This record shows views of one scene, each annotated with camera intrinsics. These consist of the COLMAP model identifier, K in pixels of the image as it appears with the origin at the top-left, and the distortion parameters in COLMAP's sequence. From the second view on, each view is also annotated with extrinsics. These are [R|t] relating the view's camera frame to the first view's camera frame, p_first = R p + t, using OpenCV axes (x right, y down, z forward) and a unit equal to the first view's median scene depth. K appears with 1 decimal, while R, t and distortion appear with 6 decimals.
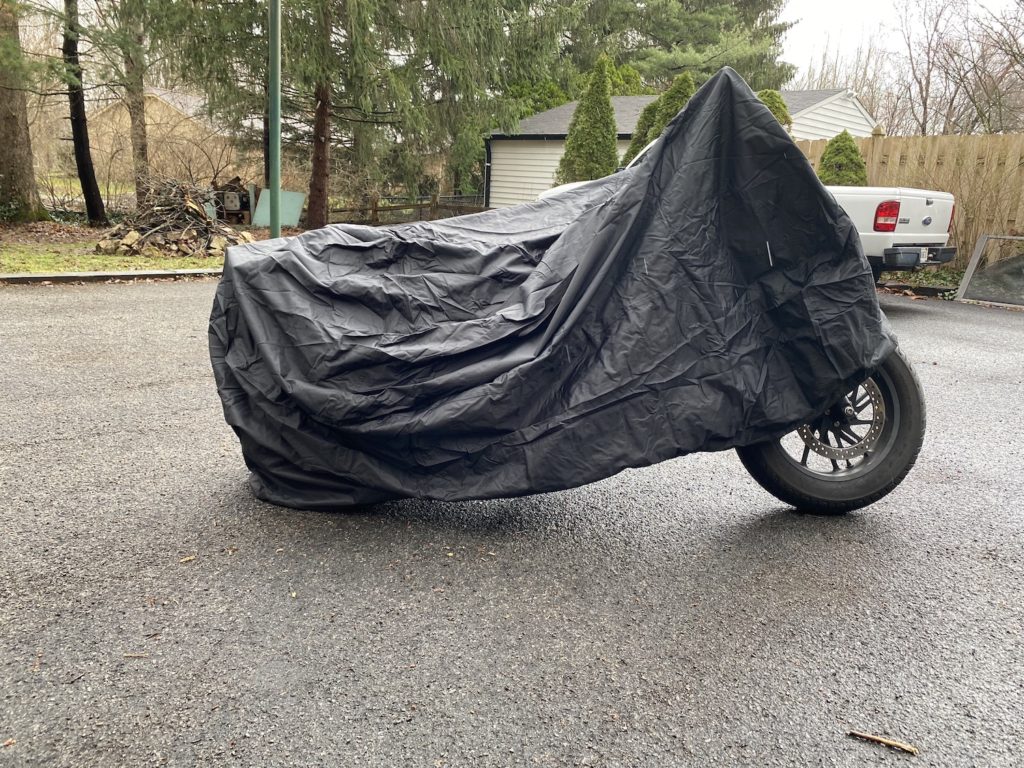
lens RADIAL K [[777.0, 0, 482.6], [0, 777.0, 384.5], [0, 0, 1]] dist [0.041128, 0.002376]
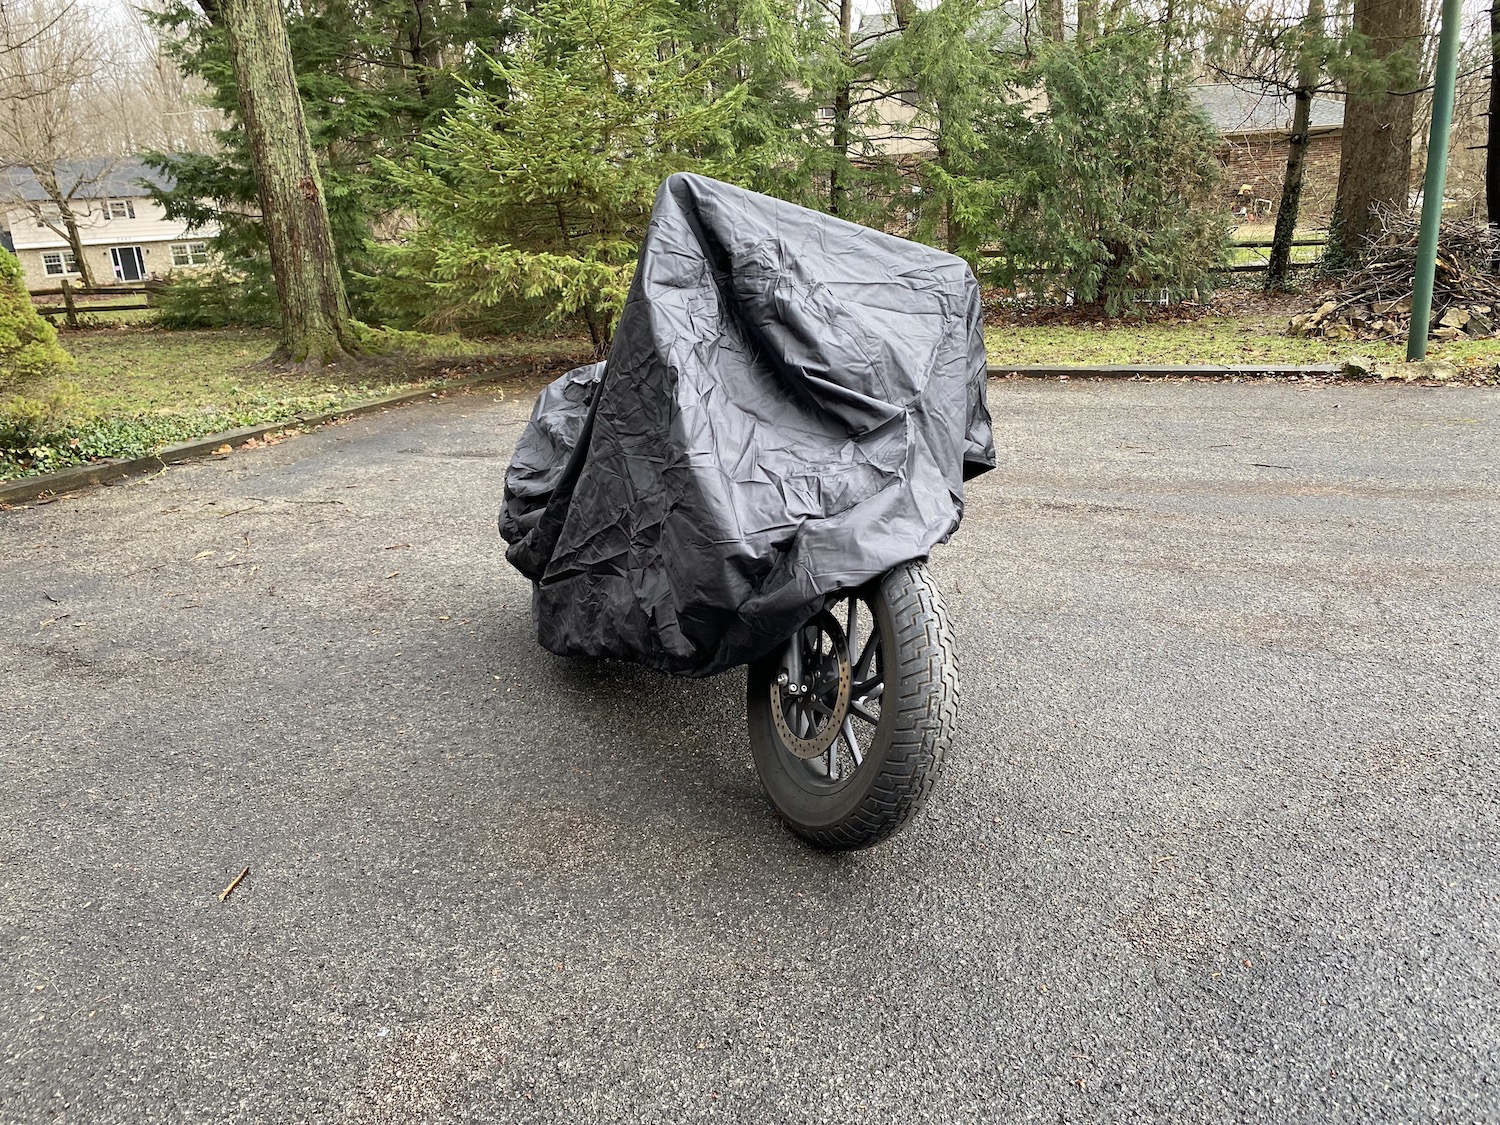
lens RADIAL K [[1139.6, 0, 747.0], [0, 1139.6, 584.7], [0, 0, 1]] dist [0.005416, -0.002097]
pose [[0.381133, 0.216385, -0.898841, 1.413878], [-0.147690, 0.973989, 0.171851, -0.219680], [0.912647, 0.067252, 0.403178, 0.639951]]
